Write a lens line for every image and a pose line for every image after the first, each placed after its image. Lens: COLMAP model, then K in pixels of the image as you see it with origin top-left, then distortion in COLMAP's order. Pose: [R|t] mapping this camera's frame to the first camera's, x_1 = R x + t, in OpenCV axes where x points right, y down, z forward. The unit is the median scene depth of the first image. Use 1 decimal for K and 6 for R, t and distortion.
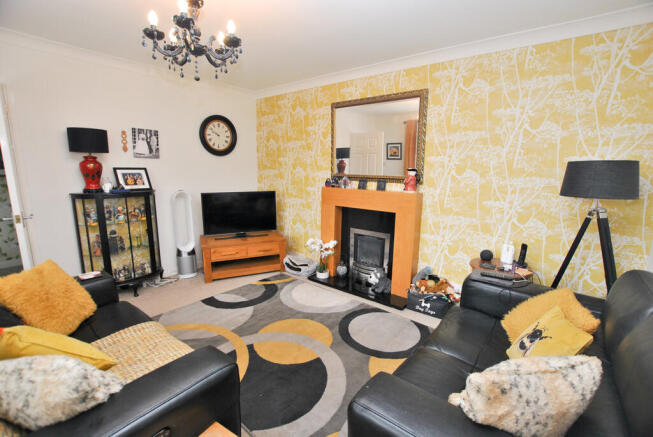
lens RADIAL K [[298.0, 0, 326.5], [0, 298.0, 218.5], [0, 0, 1]] dist [-0.027925, 0.000201]
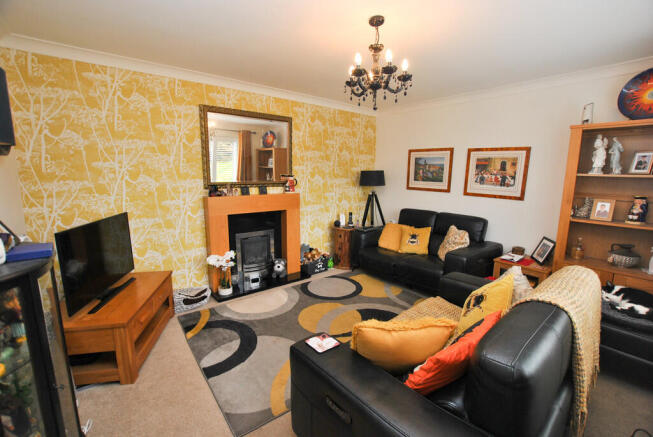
lens RADIAL K [[289.1, 0, 329.8], [0, 289.1, 220.5], [0, 0, 1]] dist [-0.028032, 0.000538]
pose [[0.190110, -0.160985, 0.968474, -0.921015], [0.173699, 0.976418, 0.128208, -0.098292], [-0.966275, 0.143849, 0.213590, 0.550651]]
